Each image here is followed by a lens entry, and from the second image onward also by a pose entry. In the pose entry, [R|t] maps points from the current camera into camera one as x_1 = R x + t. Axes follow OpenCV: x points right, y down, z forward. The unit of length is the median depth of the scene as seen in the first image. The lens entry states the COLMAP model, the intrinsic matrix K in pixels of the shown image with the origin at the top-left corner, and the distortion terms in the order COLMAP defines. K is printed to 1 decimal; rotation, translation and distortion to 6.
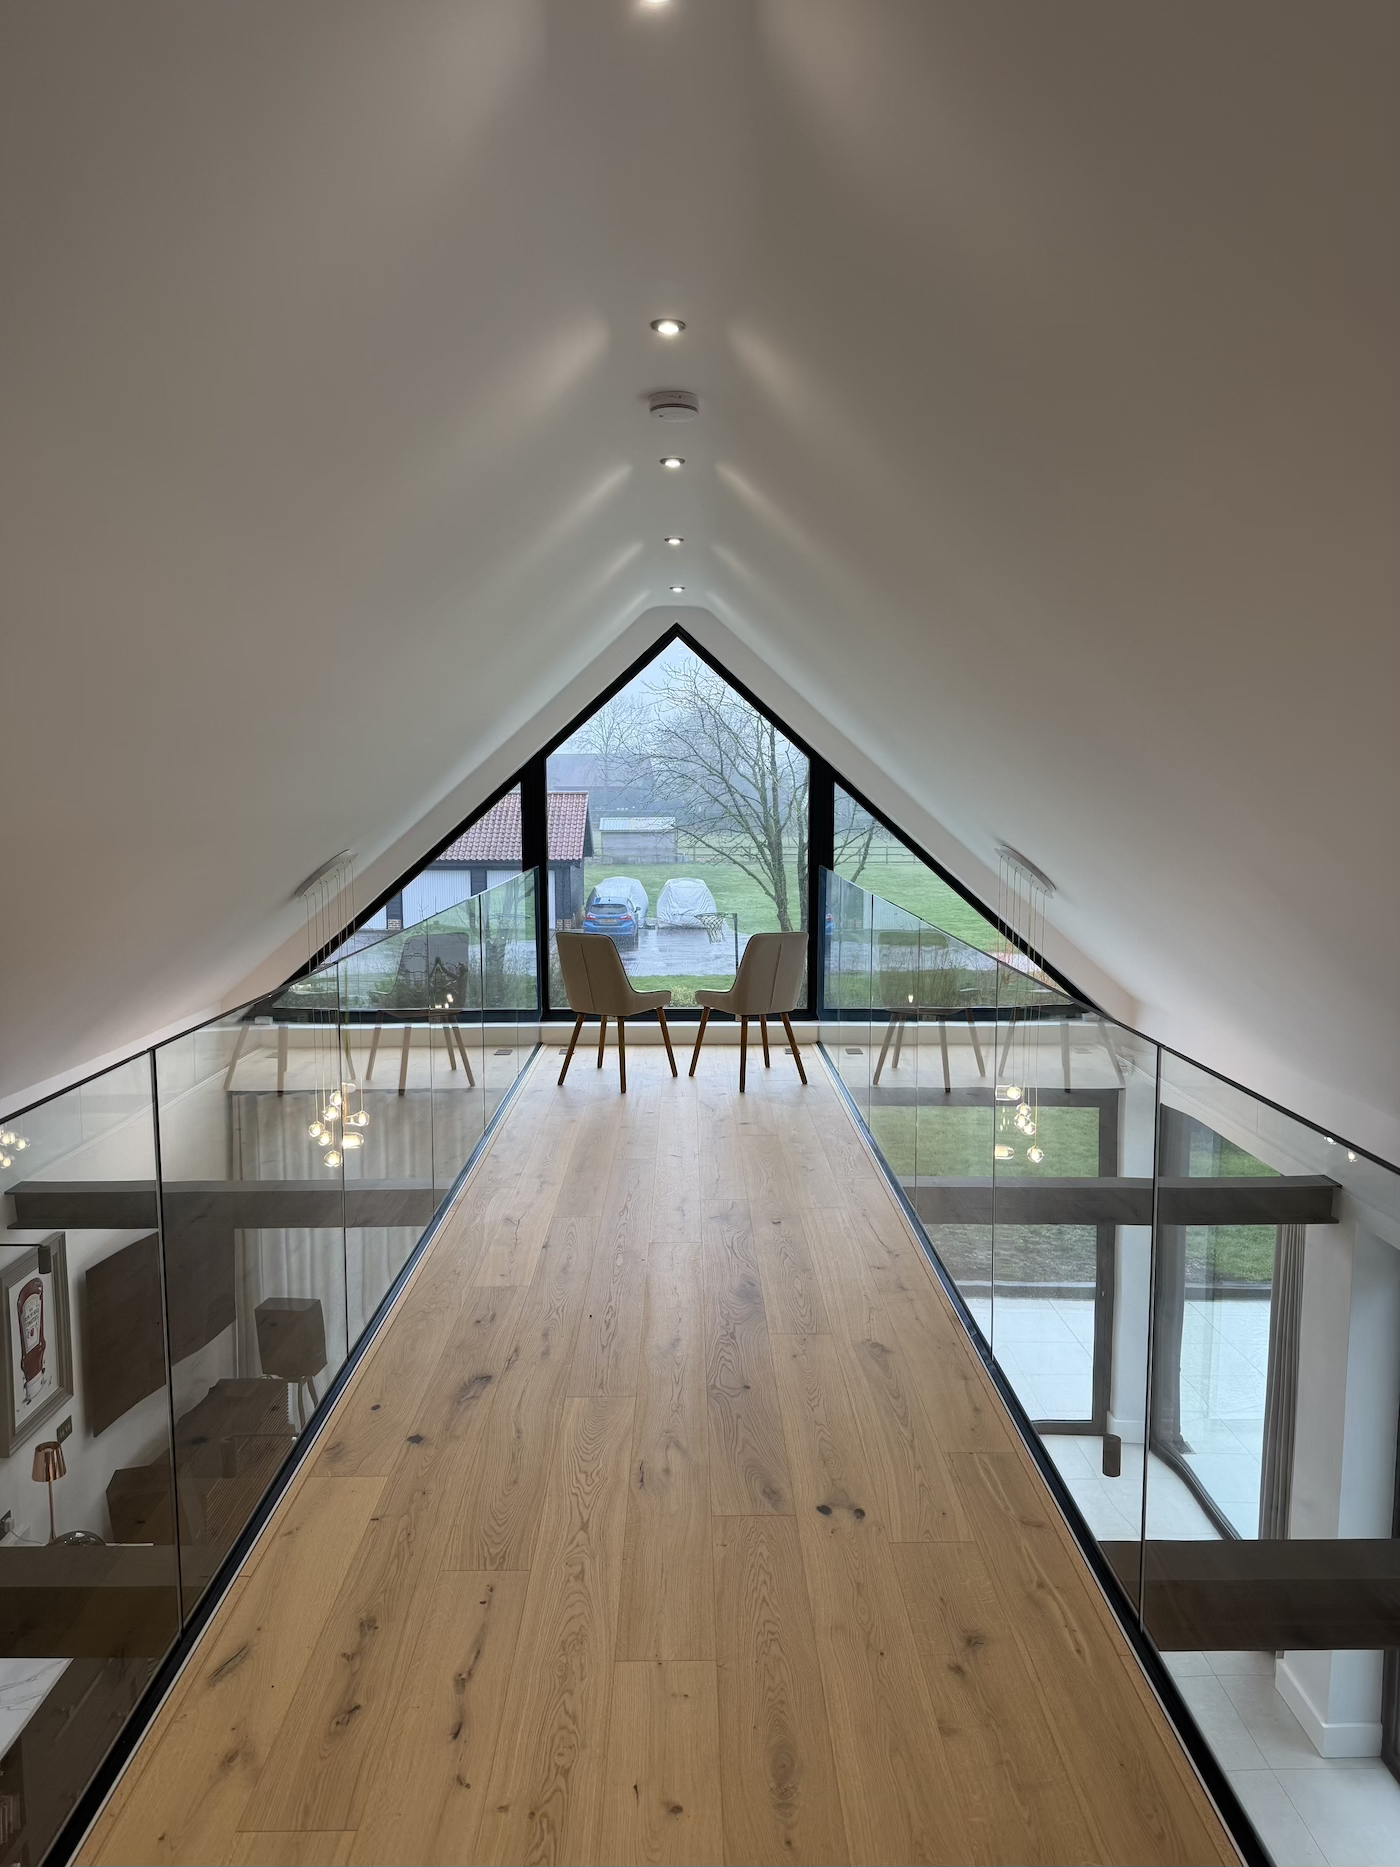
lens RADIAL K [[1317.7, 0, 700.0], [0, 1317.7, 933.5], [0, 0, 1]] dist [0.006385, -0.002436]
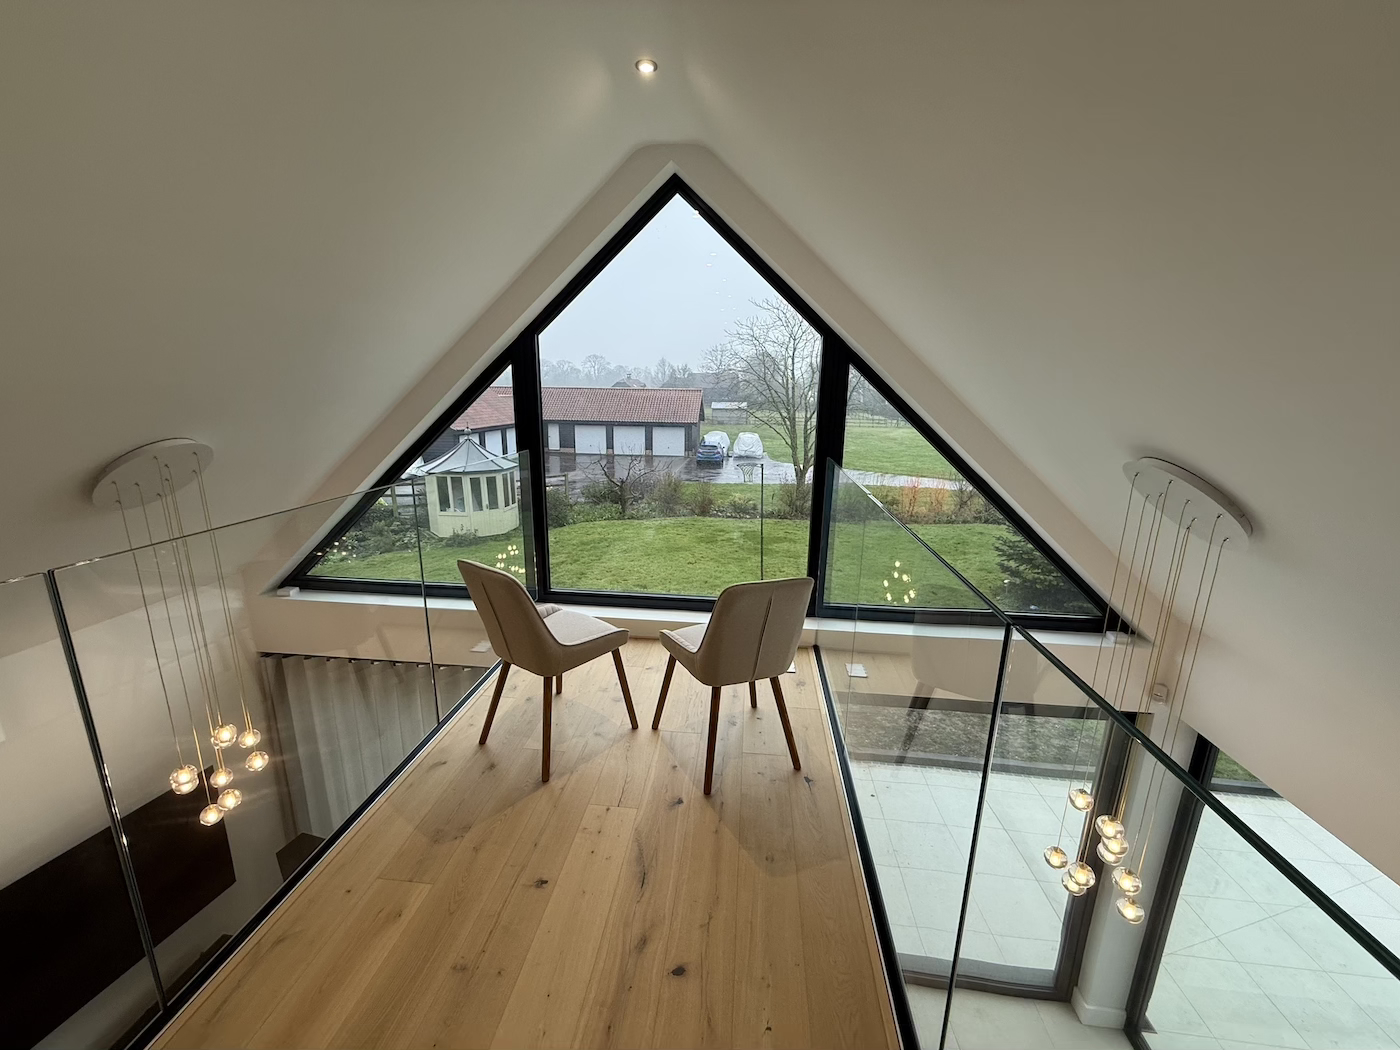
lens RADIAL K [[559.2, 0, 682.6], [0, 559.2, 527.2], [0, 0, 1]] dist [-0.028543, 0.000098]
pose [[0.990600, 0.041124, -0.130465, 0.041355], [-0.023613, 0.990831, 0.133028, -0.049837], [0.134739, -0.128696, 0.982488, 0.573762]]
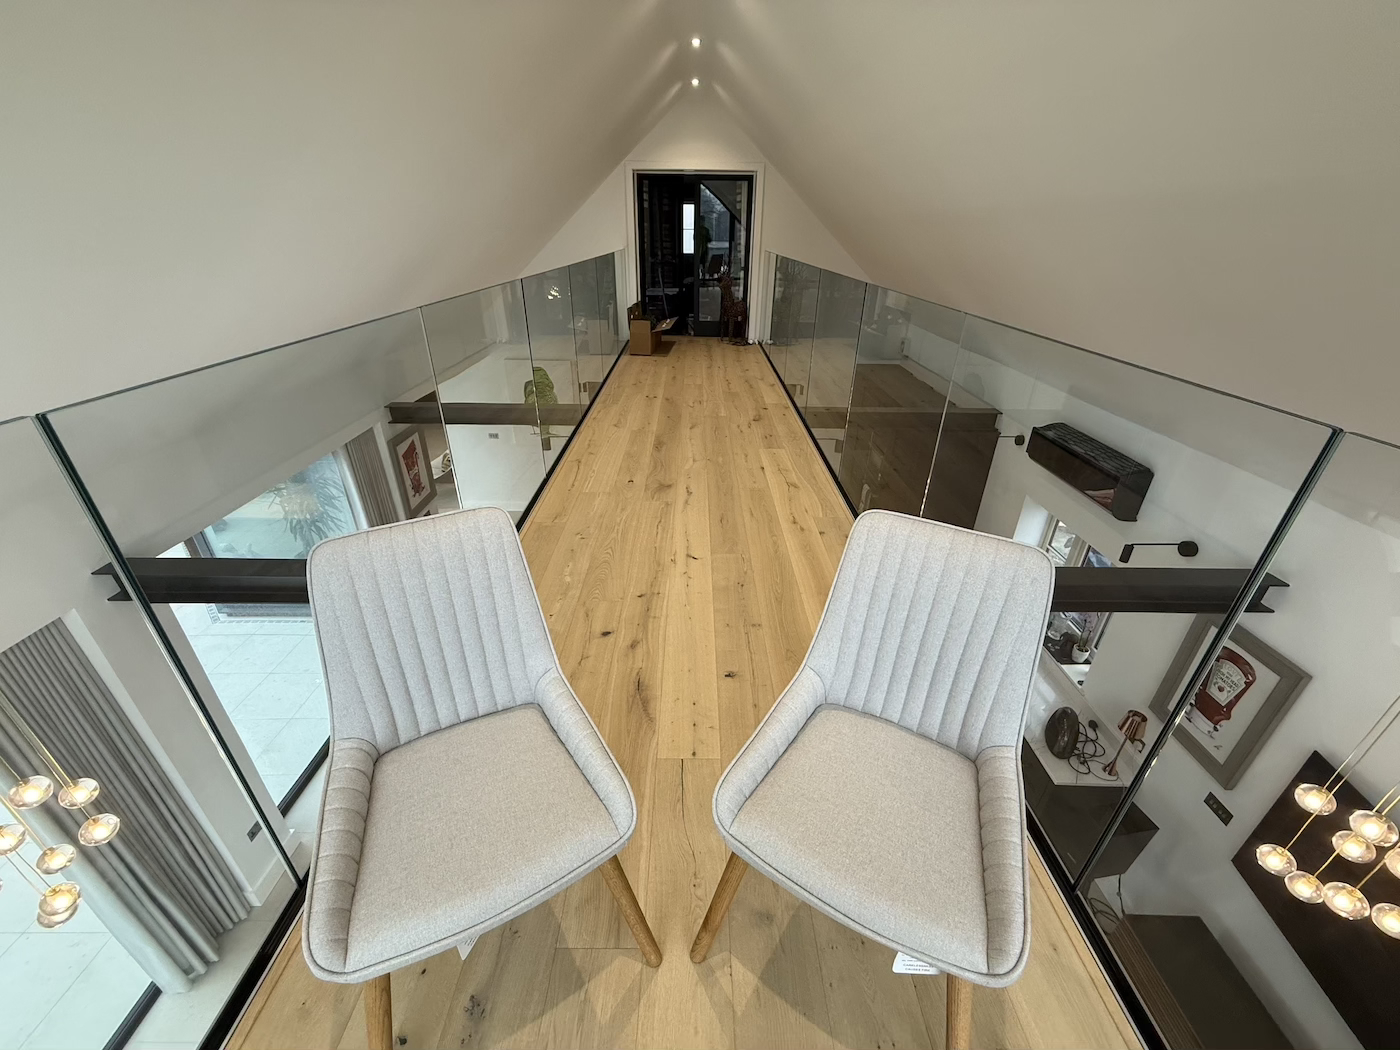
lens RADIAL K [[554.6, 0, 700.0], [0, 554.6, 525.0], [0, 0, 1]] dist [0.001070, 0.000267]
pose [[-0.999946, -0.009843, -0.003268, -0.014633], [-0.009990, 0.829573, 0.558309, -0.067812], [-0.002784, 0.558311, -0.829627, 0.888256]]
